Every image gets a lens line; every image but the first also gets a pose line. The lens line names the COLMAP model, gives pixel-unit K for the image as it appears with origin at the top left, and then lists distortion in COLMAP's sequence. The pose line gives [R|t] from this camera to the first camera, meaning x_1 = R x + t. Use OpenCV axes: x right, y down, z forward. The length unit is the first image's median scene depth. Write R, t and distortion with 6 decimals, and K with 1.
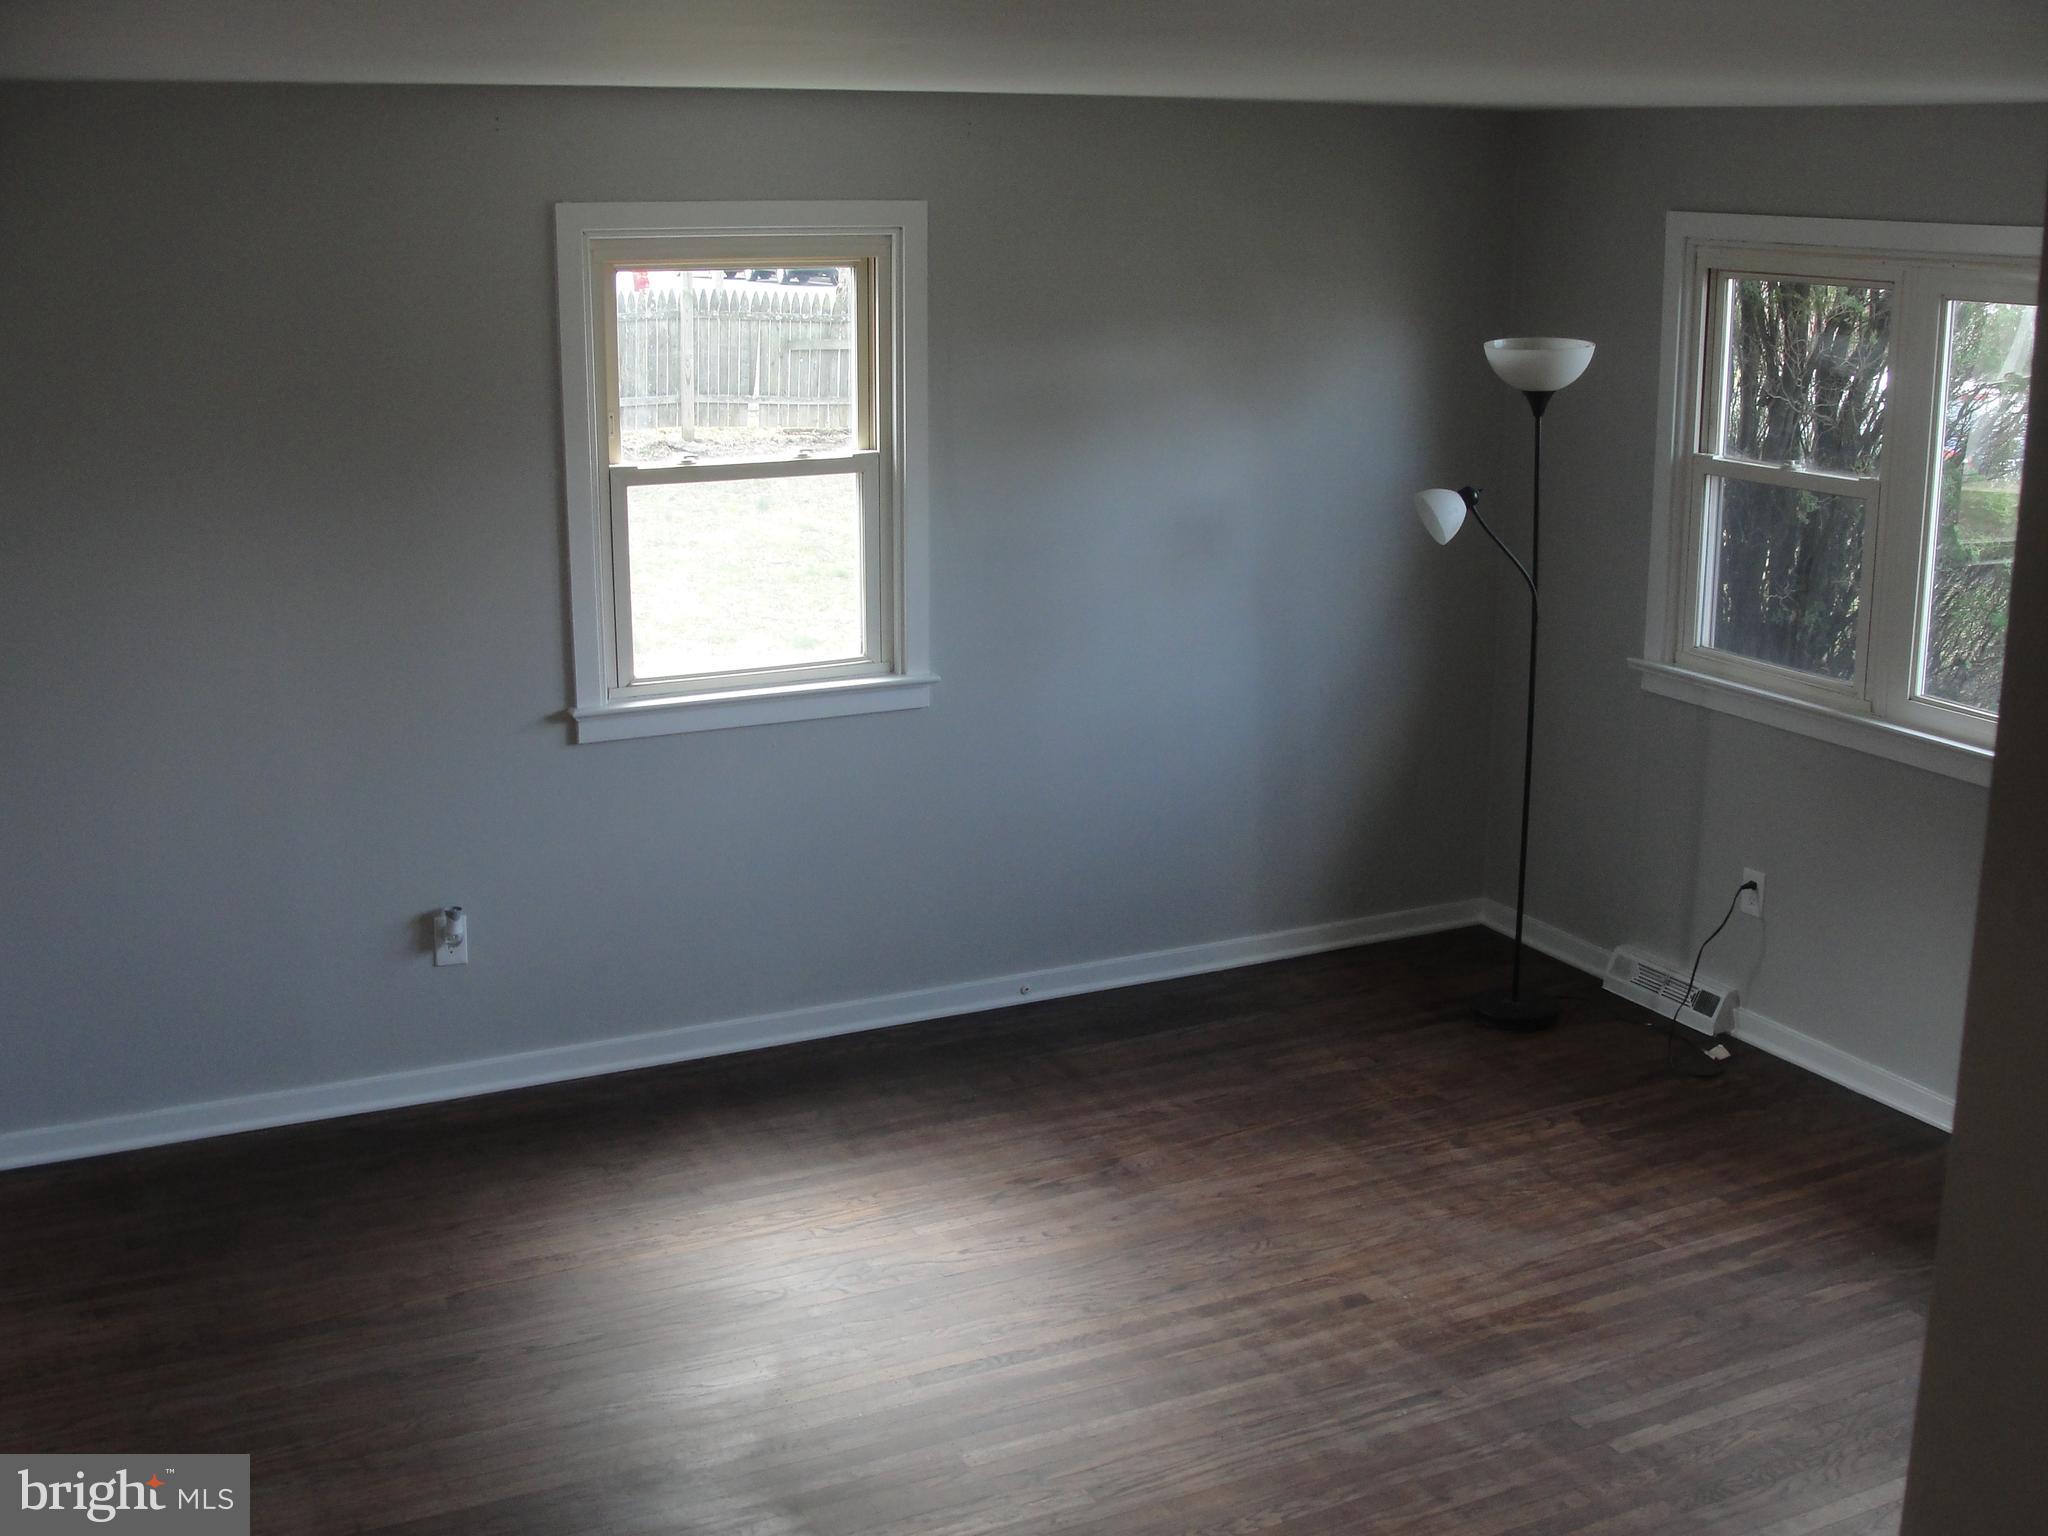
lens RADIAL K [[2385.5, 0, 1047.3], [0, 2385.5, 813.7], [0, 0, 1]] dist [-0.196282, 0.264148]
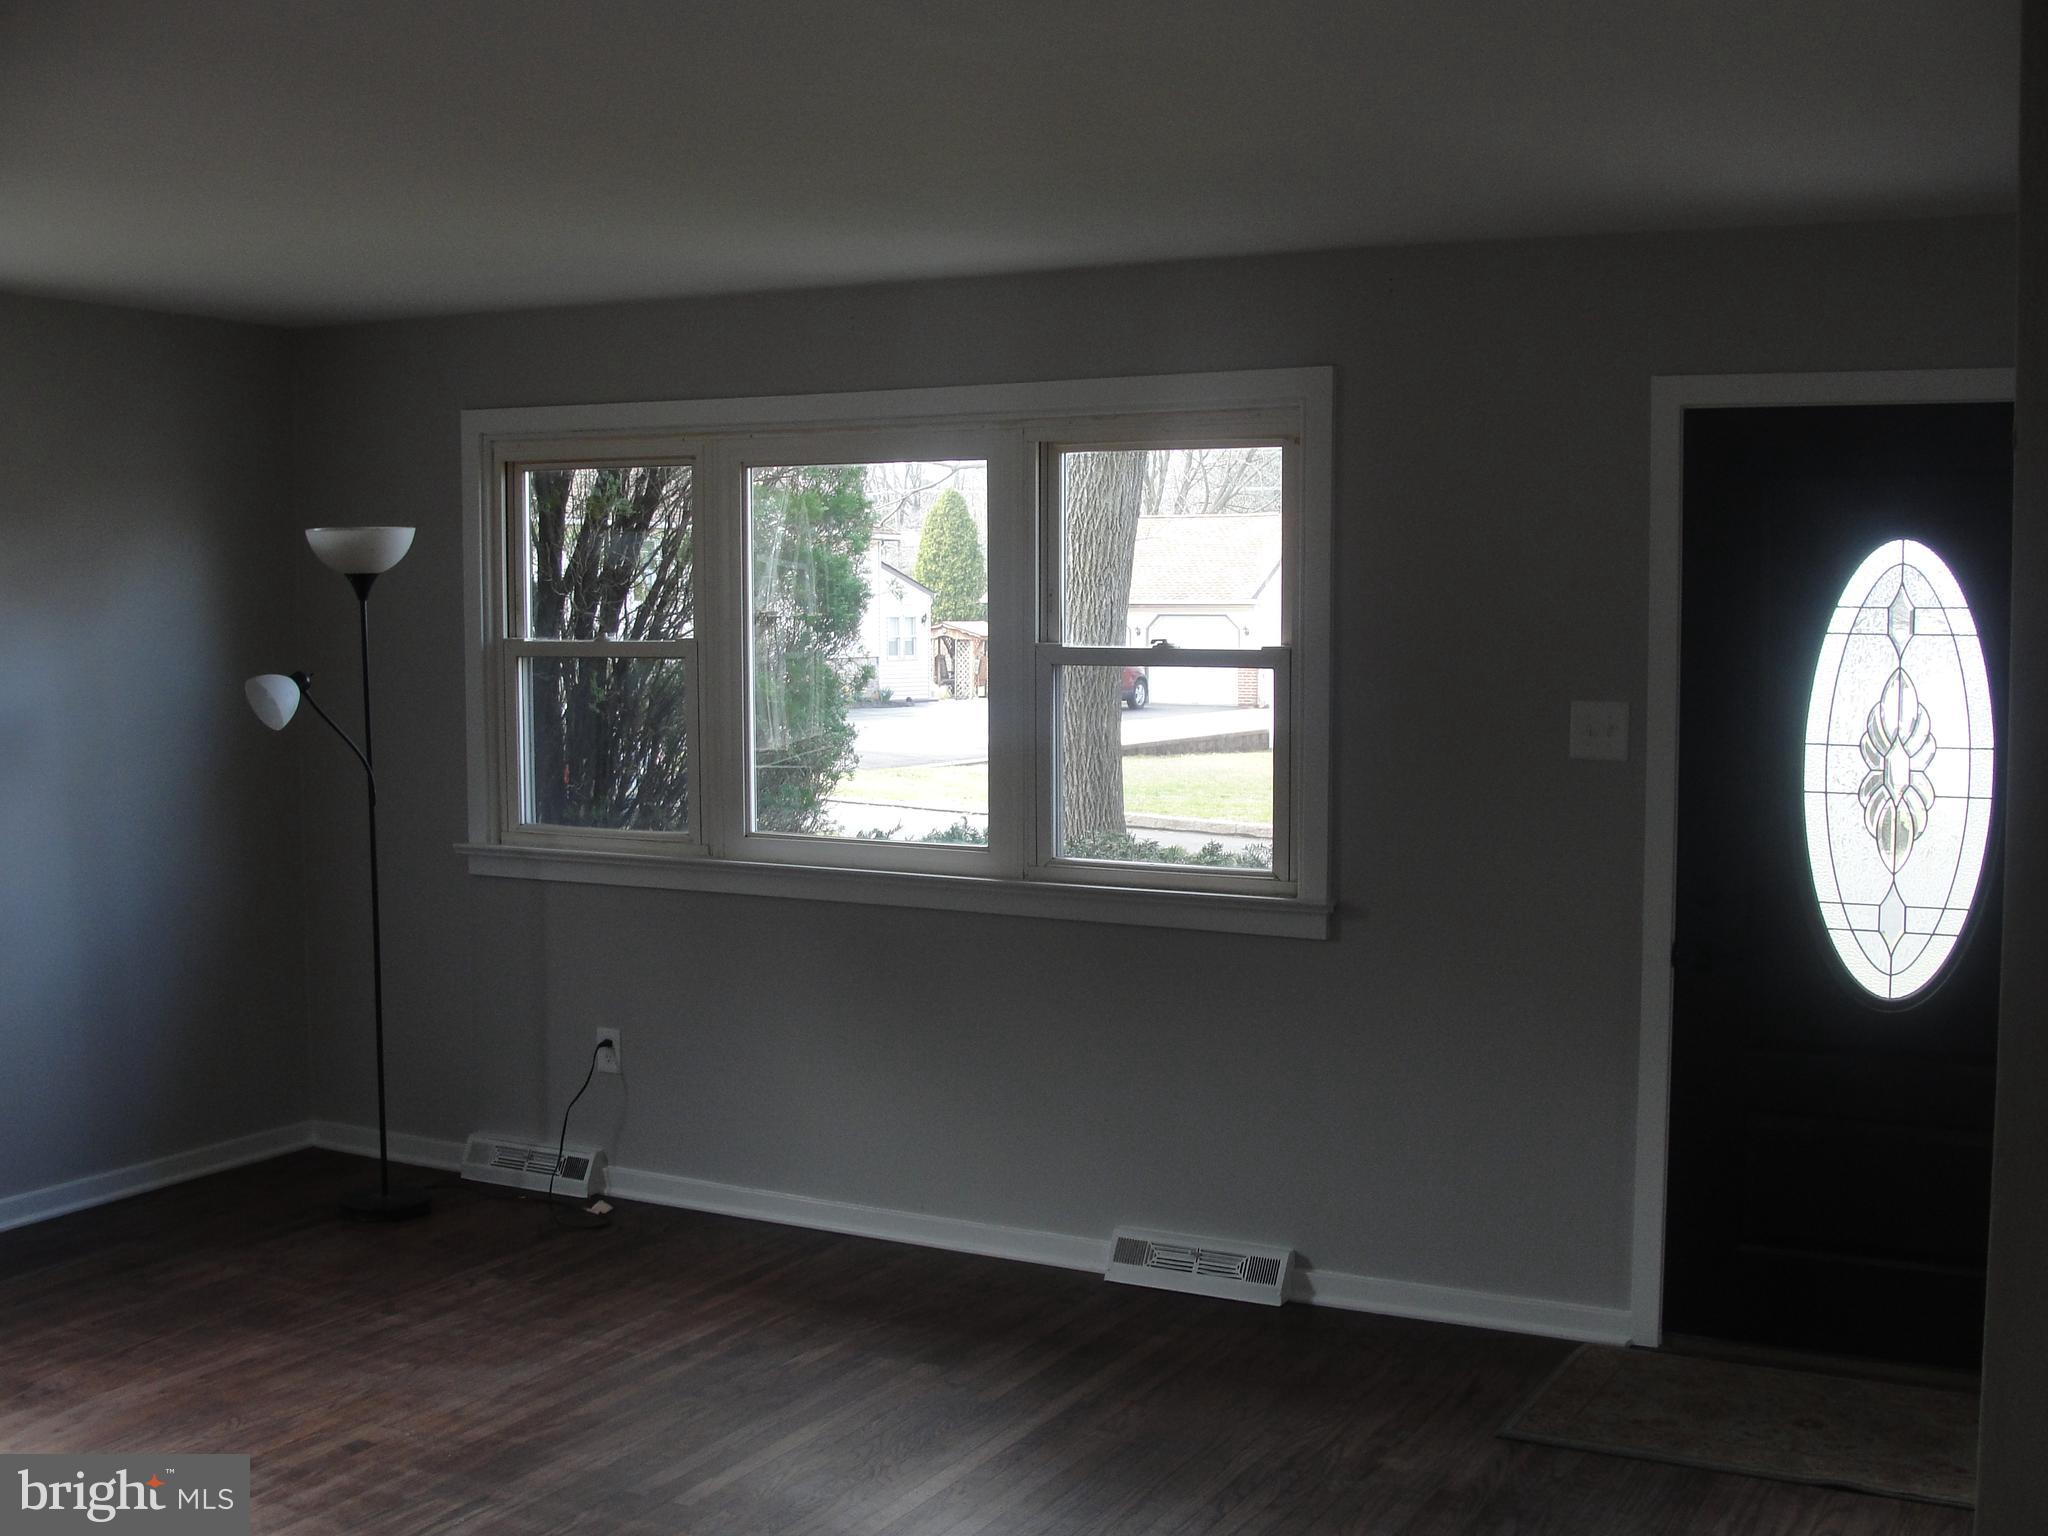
lens RADIAL K [[2385.5, 0, 1047.3], [0, 2385.5, 813.7], [0, 0, 1]] dist [-0.196282, 0.264148]
pose [[0.822899, -0.053260, 0.565686, -0.142486], [0.148377, 0.981194, -0.123462, 0.102308], [-0.548472, 0.185532, 0.815326, 0.032373]]
